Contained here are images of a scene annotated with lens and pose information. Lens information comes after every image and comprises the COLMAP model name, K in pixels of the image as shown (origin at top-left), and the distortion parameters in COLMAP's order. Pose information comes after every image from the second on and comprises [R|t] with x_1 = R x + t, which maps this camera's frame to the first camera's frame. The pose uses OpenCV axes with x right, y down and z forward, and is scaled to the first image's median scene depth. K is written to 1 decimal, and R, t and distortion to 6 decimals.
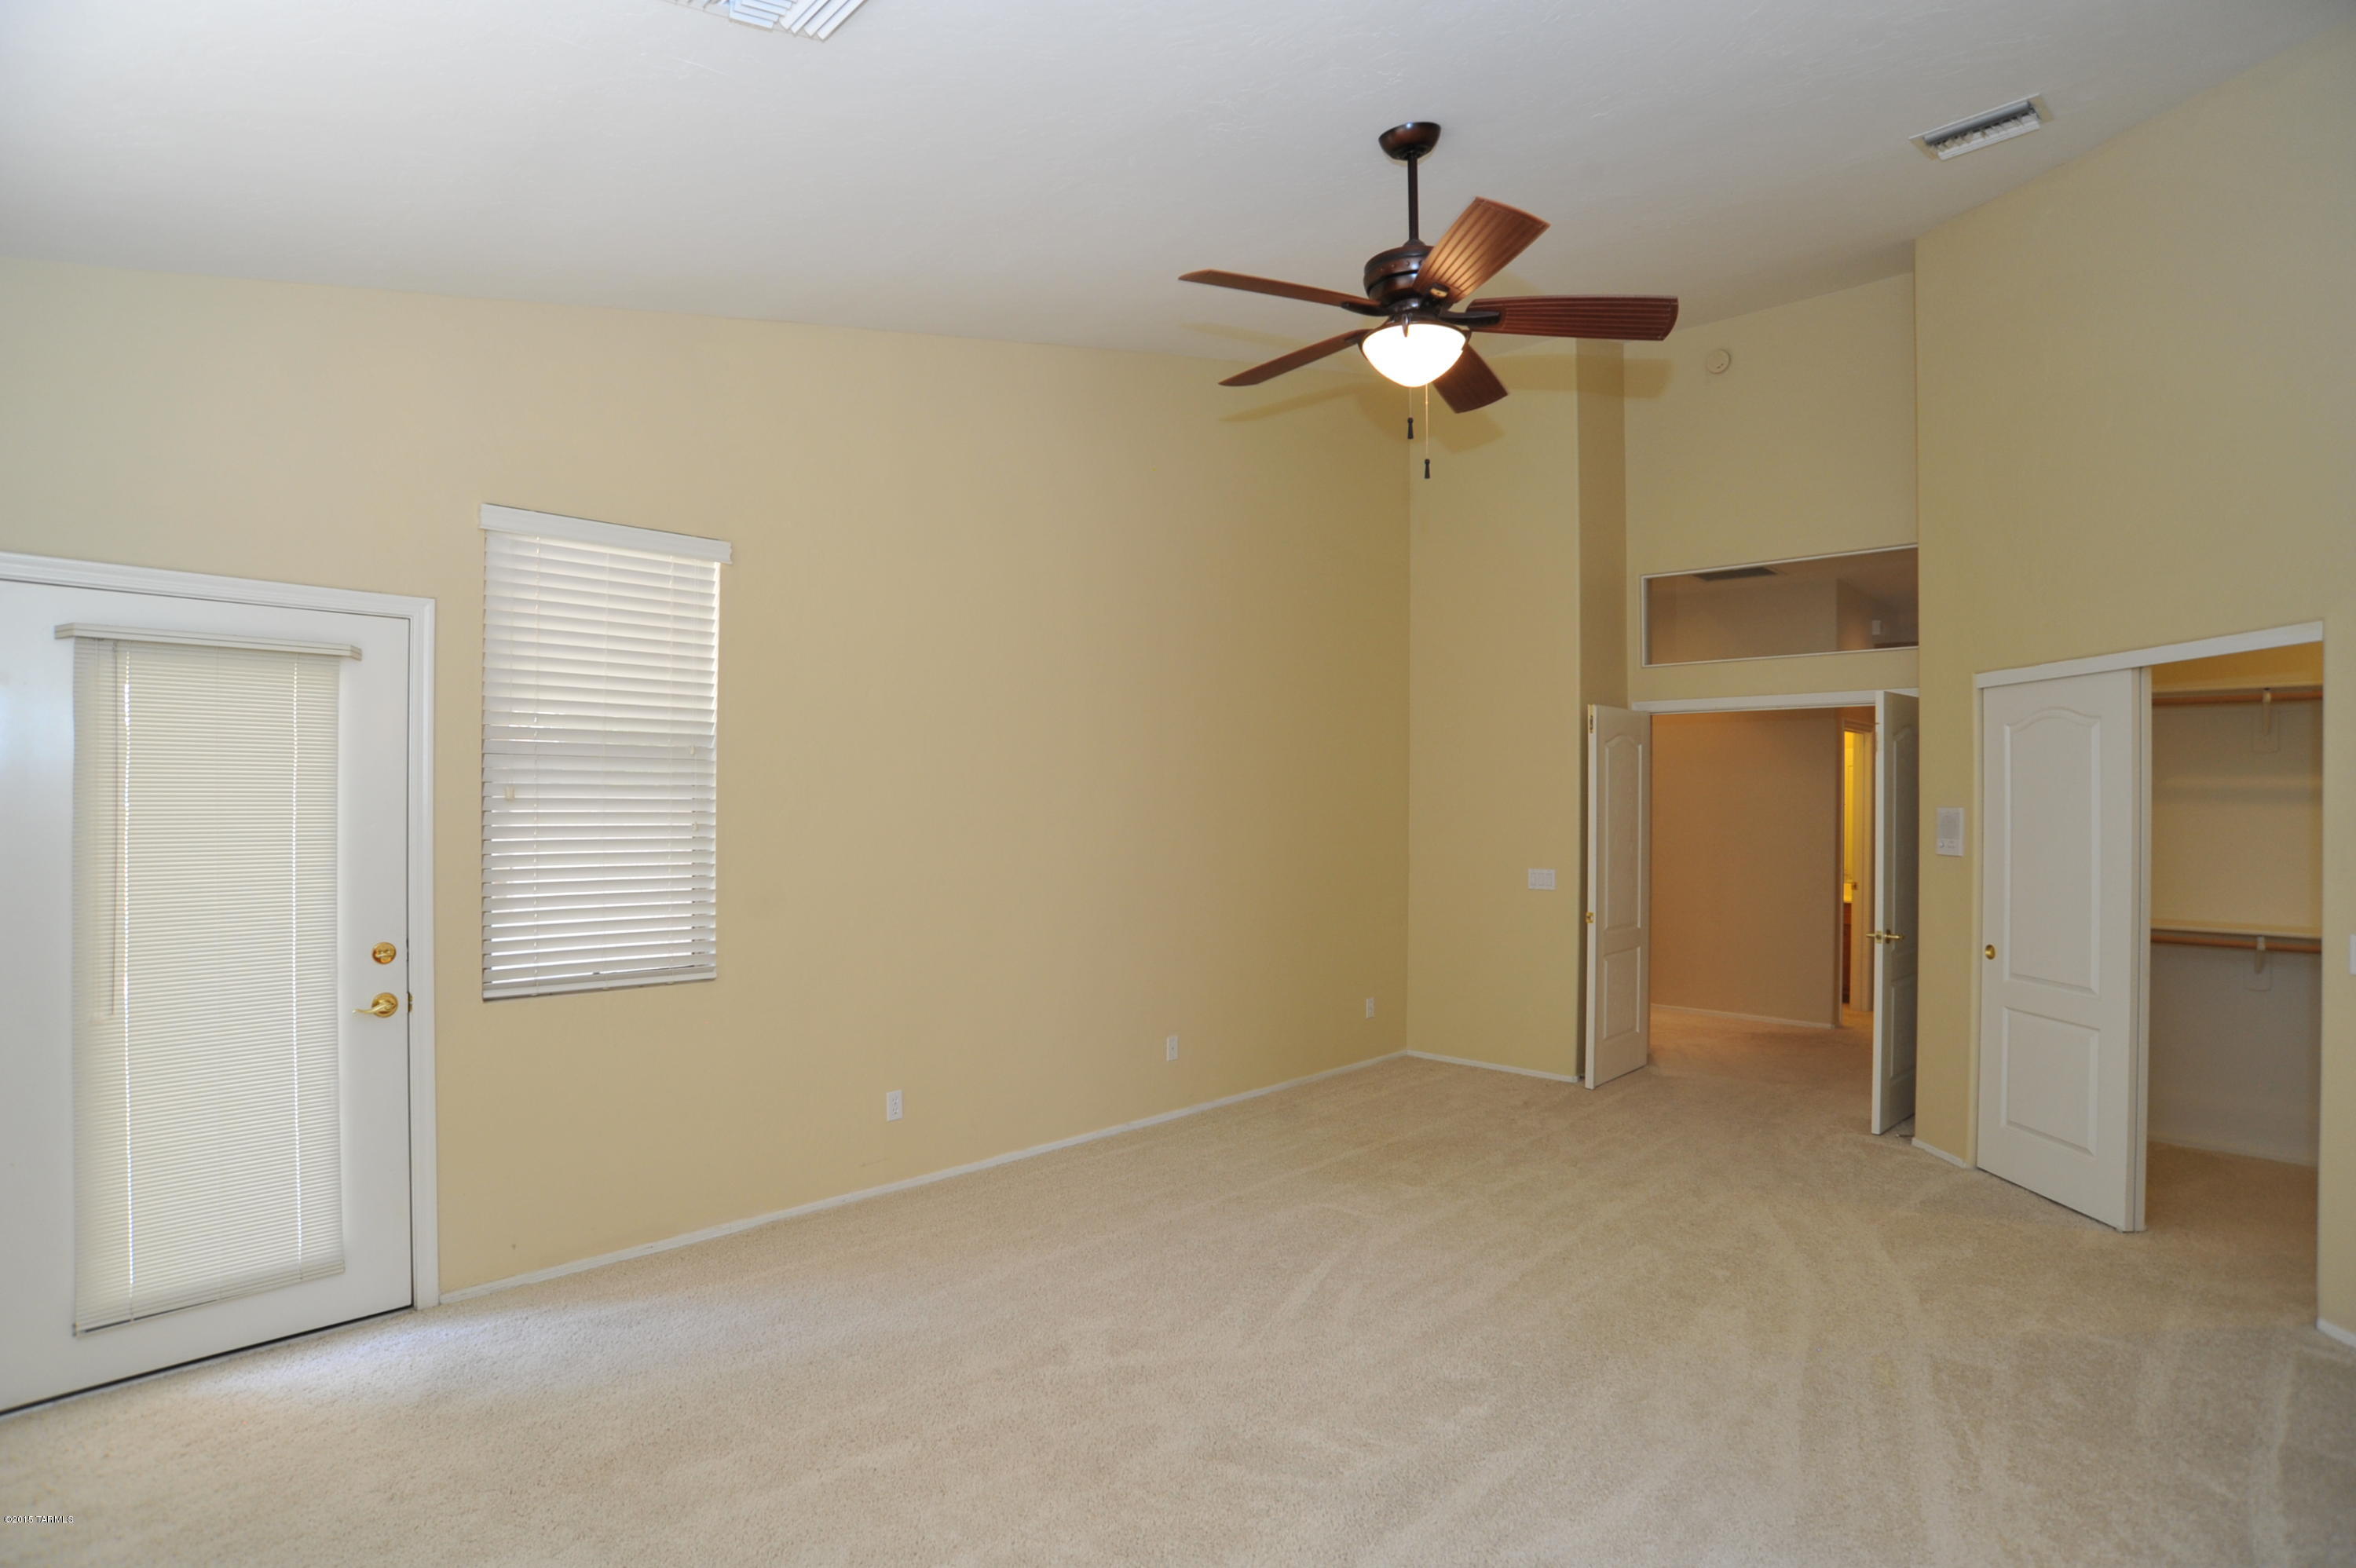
lens RADIAL K [[1193.8, 0, 1172.6], [0, 1193.8, 791.2], [0, 0, 1]] dist [-0.069966, 0.011541]
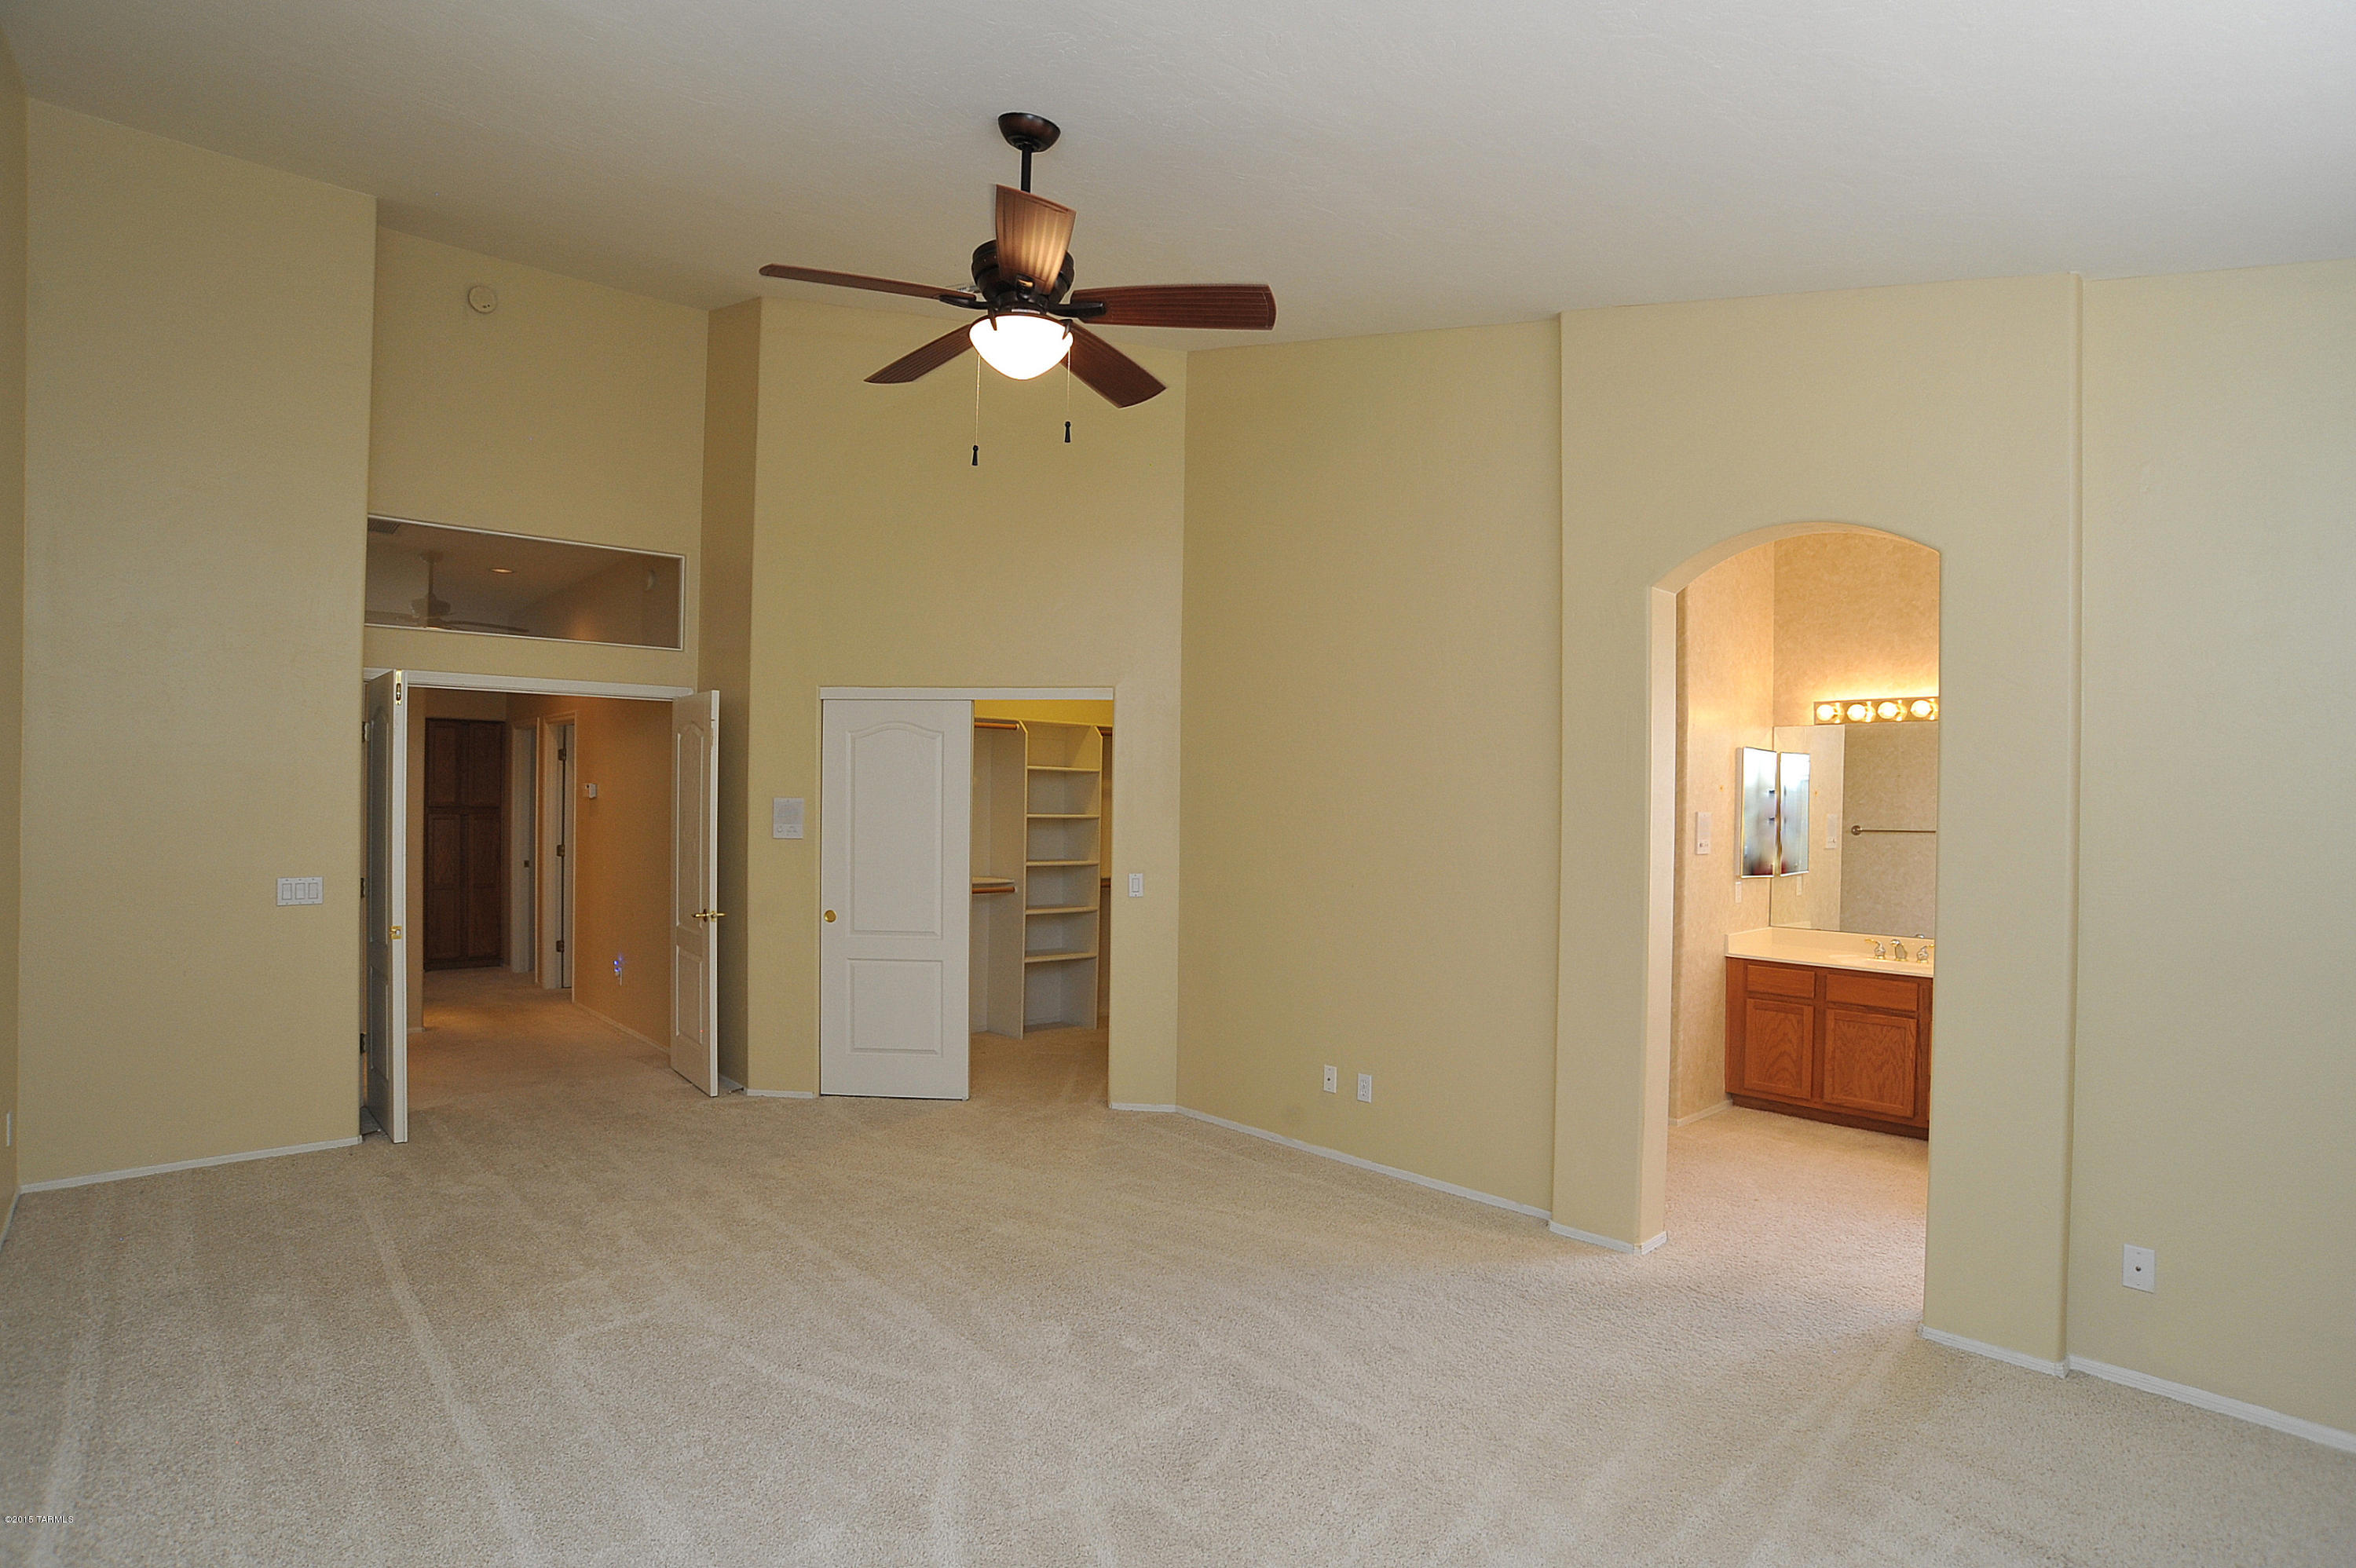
lens RADIAL K [[1193.8, 0, 1176.2], [0, 1193.8, 795.0], [0, 0, 1]] dist [-0.069966, 0.011541]
pose [[0.072595, 0.006218, 0.997342, -0.534149], [-0.017000, 0.999843, -0.004997, 0.011326], [-0.997217, -0.016592, 0.072690, 0.555620]]
